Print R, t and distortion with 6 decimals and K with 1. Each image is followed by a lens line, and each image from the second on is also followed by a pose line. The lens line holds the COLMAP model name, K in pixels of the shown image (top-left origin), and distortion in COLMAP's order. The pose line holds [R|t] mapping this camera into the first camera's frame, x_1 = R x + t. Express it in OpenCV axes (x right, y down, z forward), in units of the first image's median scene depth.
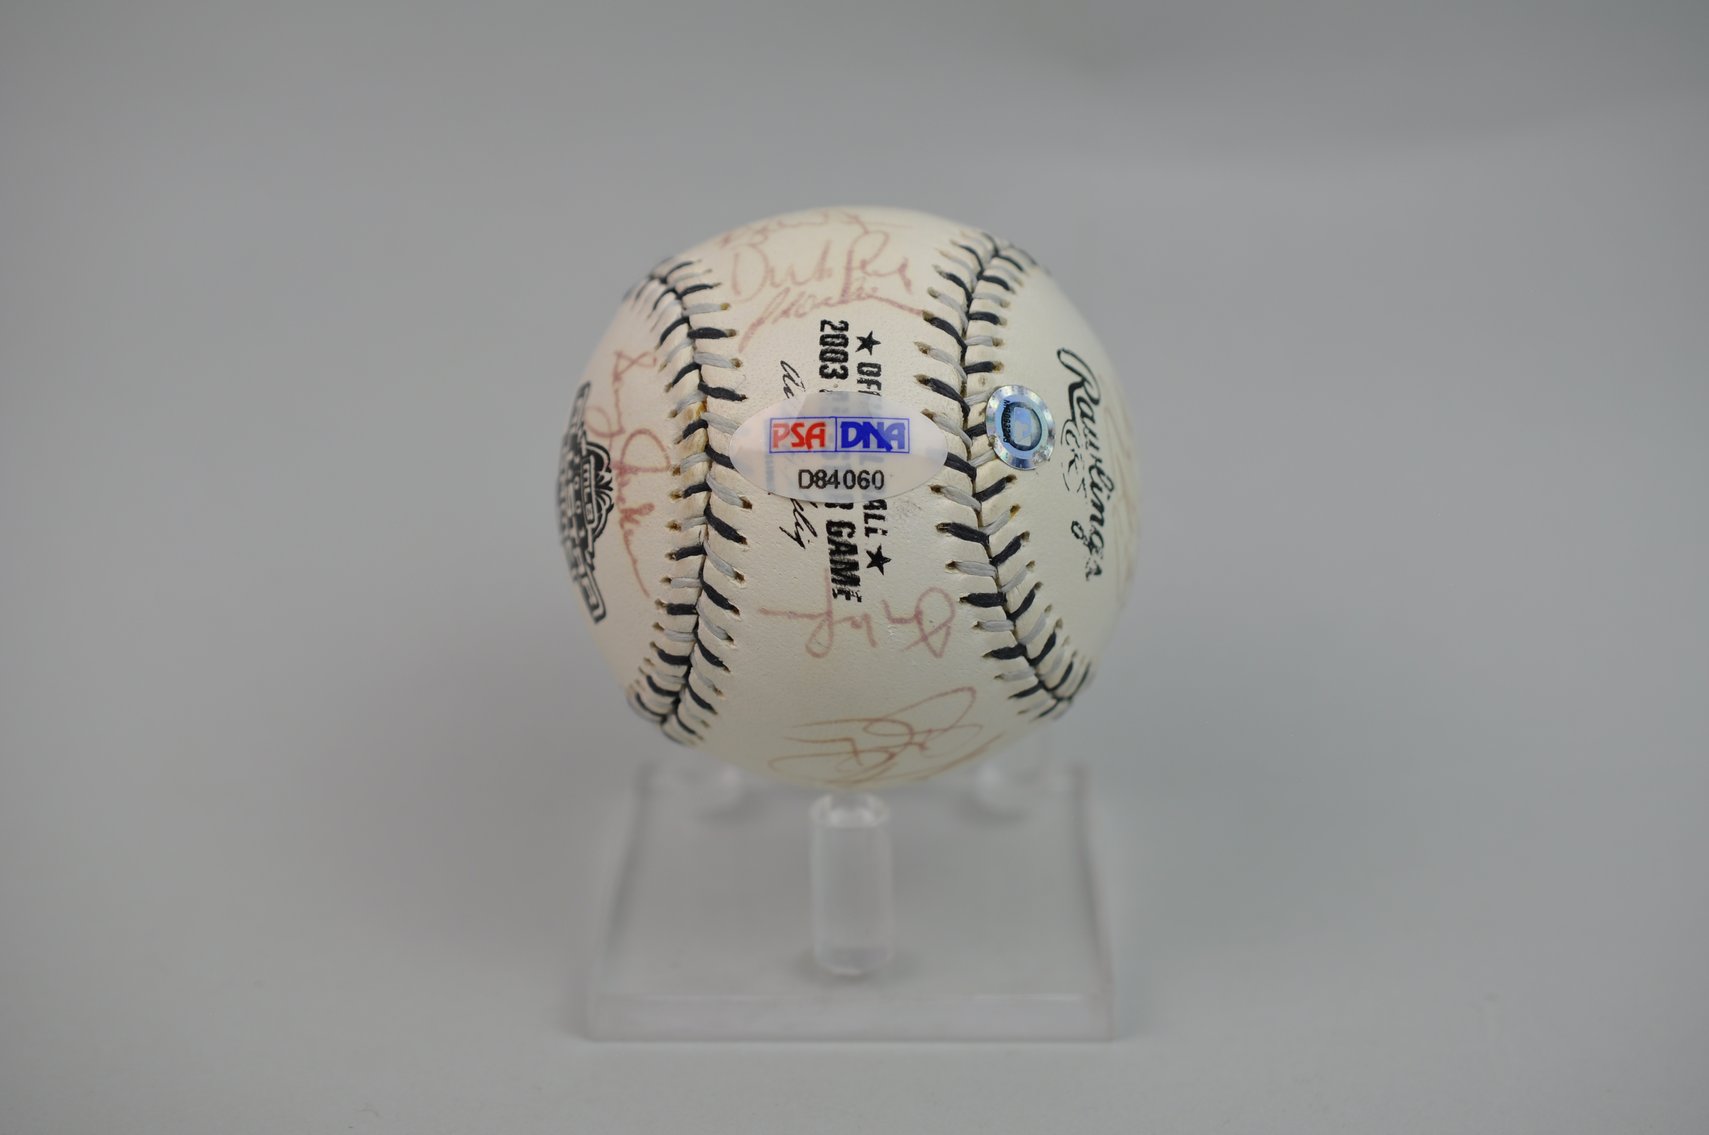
lens RADIAL K [[3236.2, 0, 854.5], [0, 3236.2, 567.5], [0, 0, 1]] dist [0.047594, 3.797415]
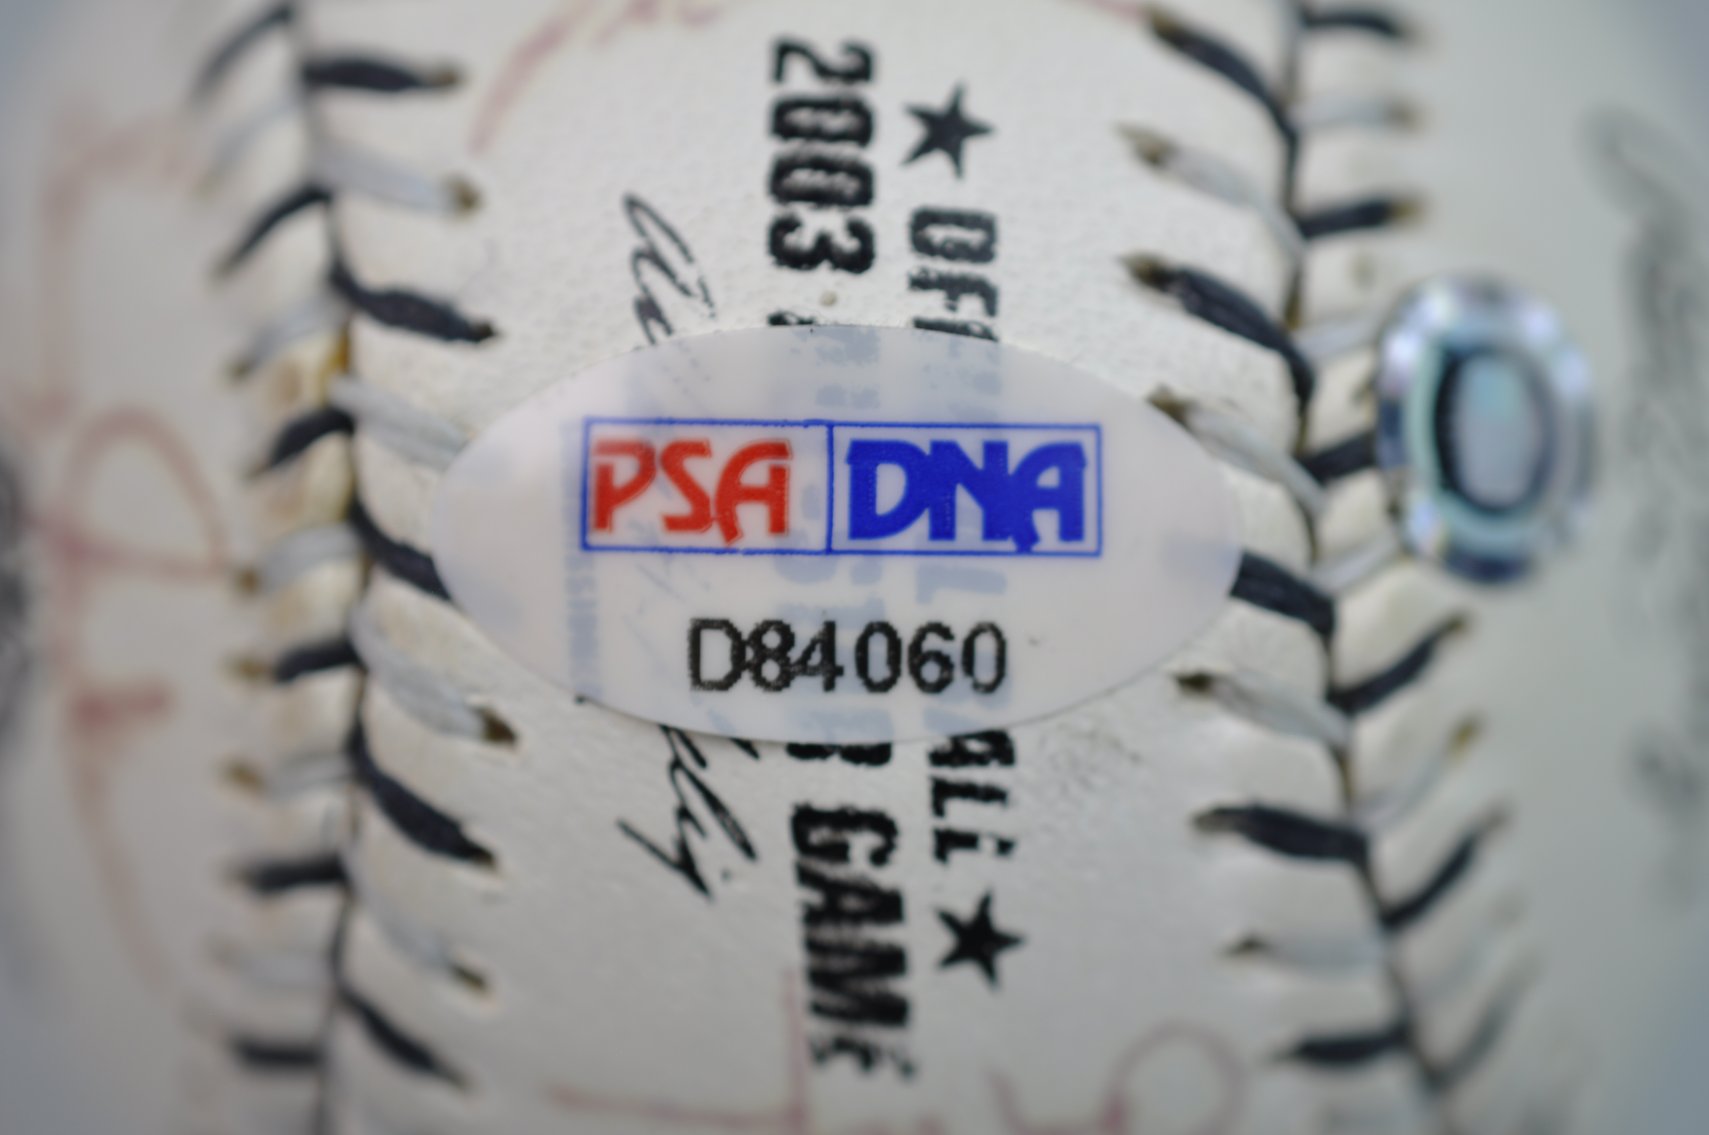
lens RADIAL K [[3236.2, 0, 854.5], [0, 3236.2, 567.5], [0, 0, 1]] dist [0.047594, 3.797415]
pose [[0.999638, 0.005476, 0.026339, -0.010570], [-0.009358, 0.988700, 0.149616, -0.073982], [-0.025222, -0.149808, 0.988393, 0.729747]]
